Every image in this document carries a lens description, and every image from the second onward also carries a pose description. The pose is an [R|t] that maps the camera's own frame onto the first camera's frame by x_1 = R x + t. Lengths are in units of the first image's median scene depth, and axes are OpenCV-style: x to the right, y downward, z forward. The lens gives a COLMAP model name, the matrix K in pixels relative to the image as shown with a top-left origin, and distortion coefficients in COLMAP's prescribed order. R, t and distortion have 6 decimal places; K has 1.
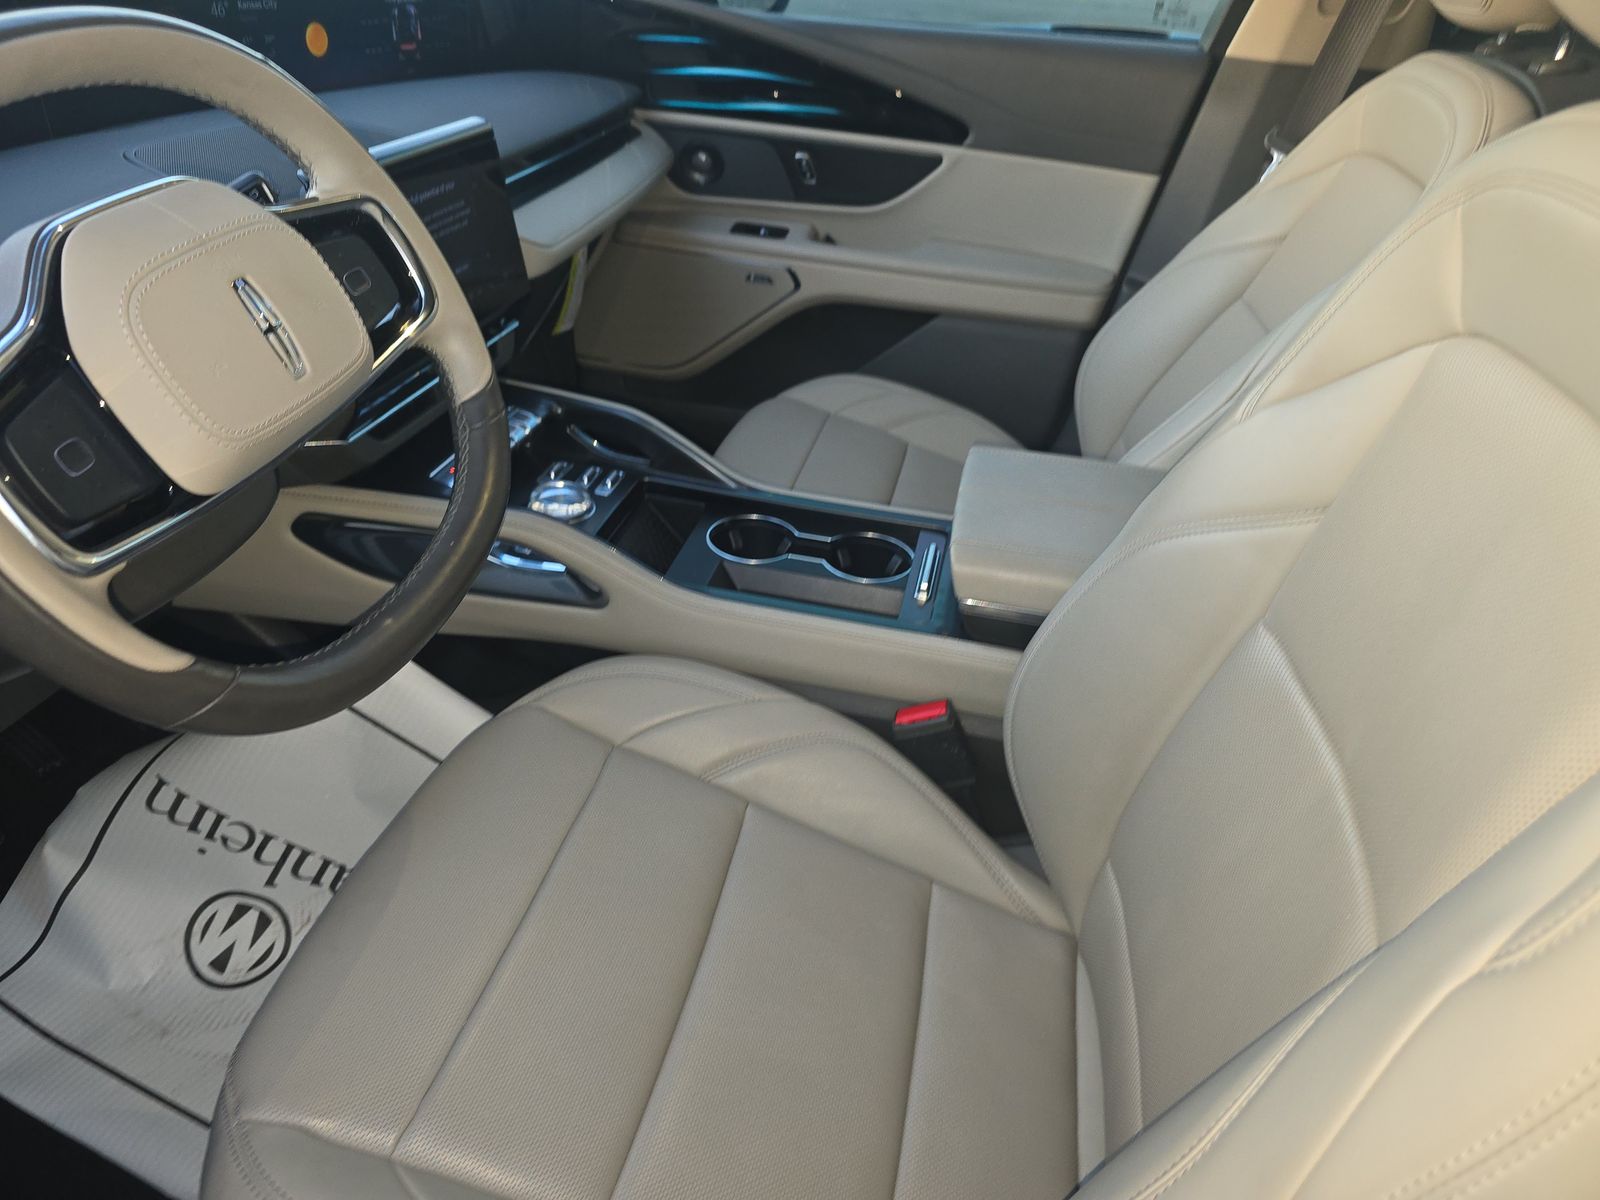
lens RADIAL K [[1086.5, 0, 792.9], [0, 1086.5, 592.9], [0, 0, 1]] dist [0.075447, -0.061599]
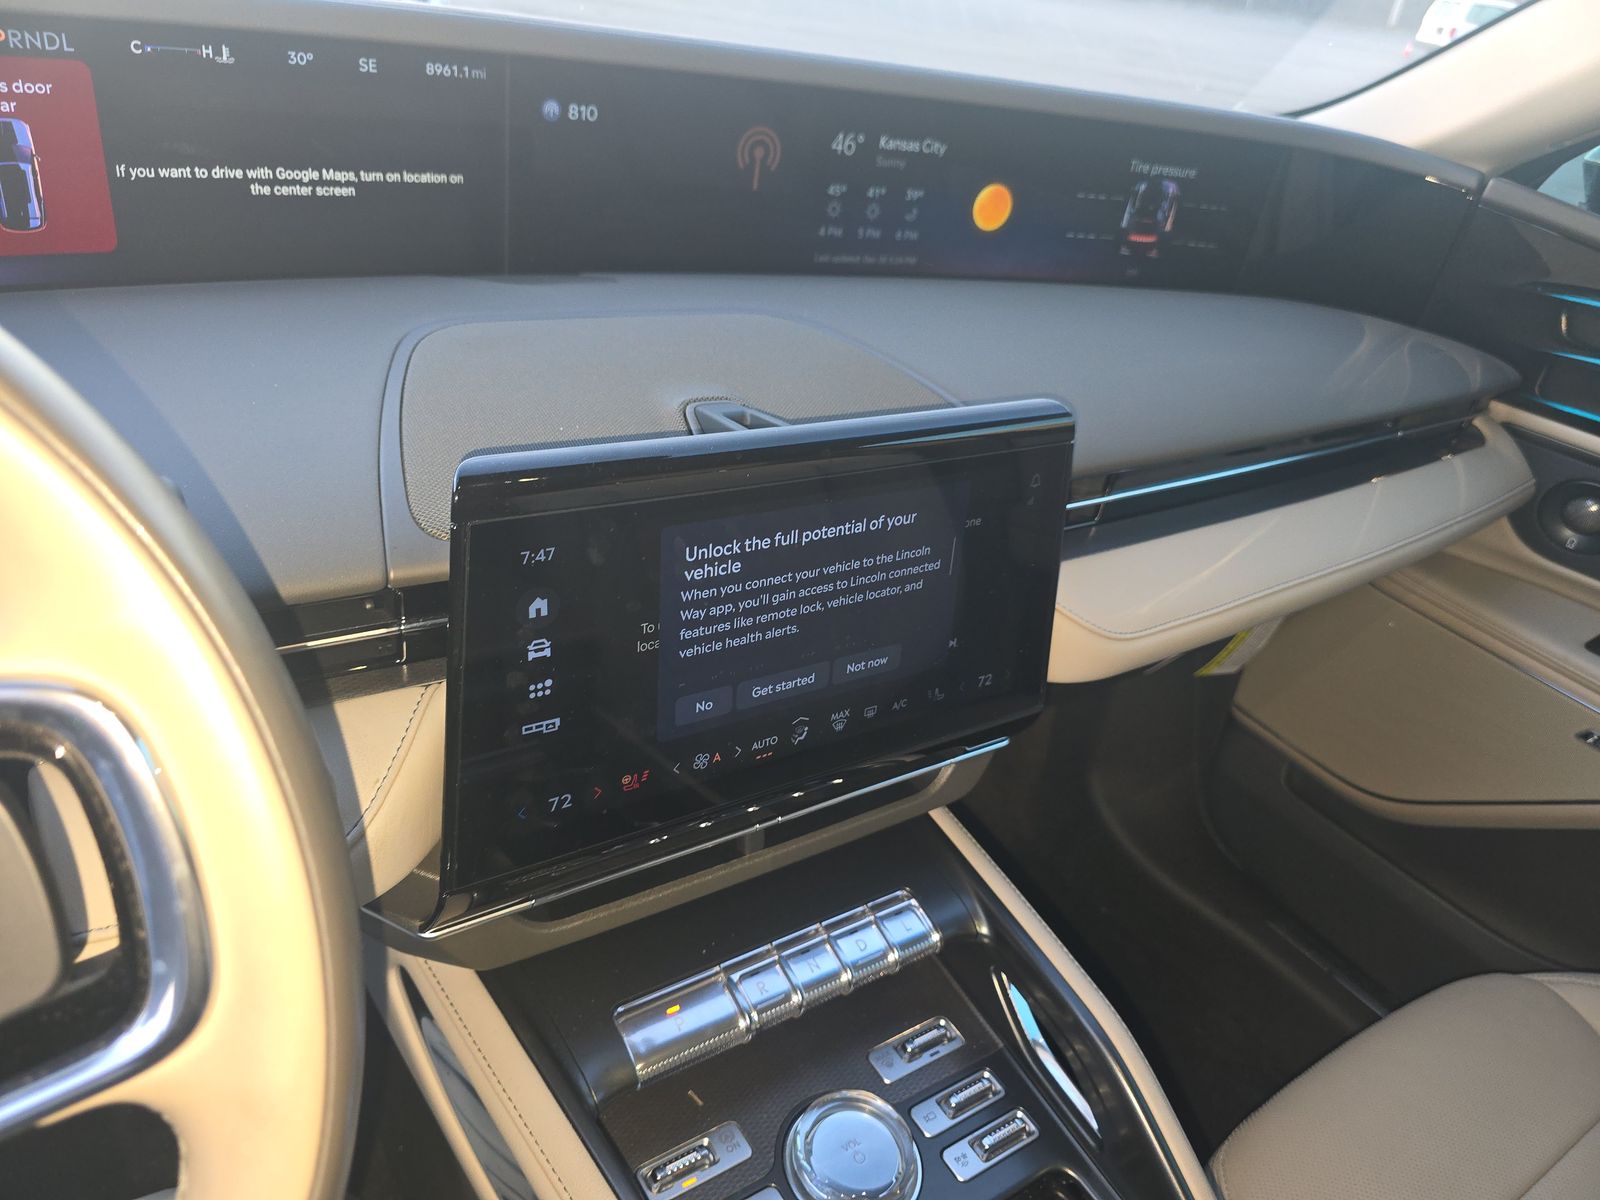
lens RADIAL K [[1086.5, 0, 792.9], [0, 1086.5, 592.9], [0, 0, 1]] dist [0.075447, -0.061599]
pose [[0.717976, 0.379368, -0.583601, -0.042191], [-0.447239, 0.893882, 0.030849, -0.281694], [0.533374, 0.238861, 0.811454, 0.496120]]
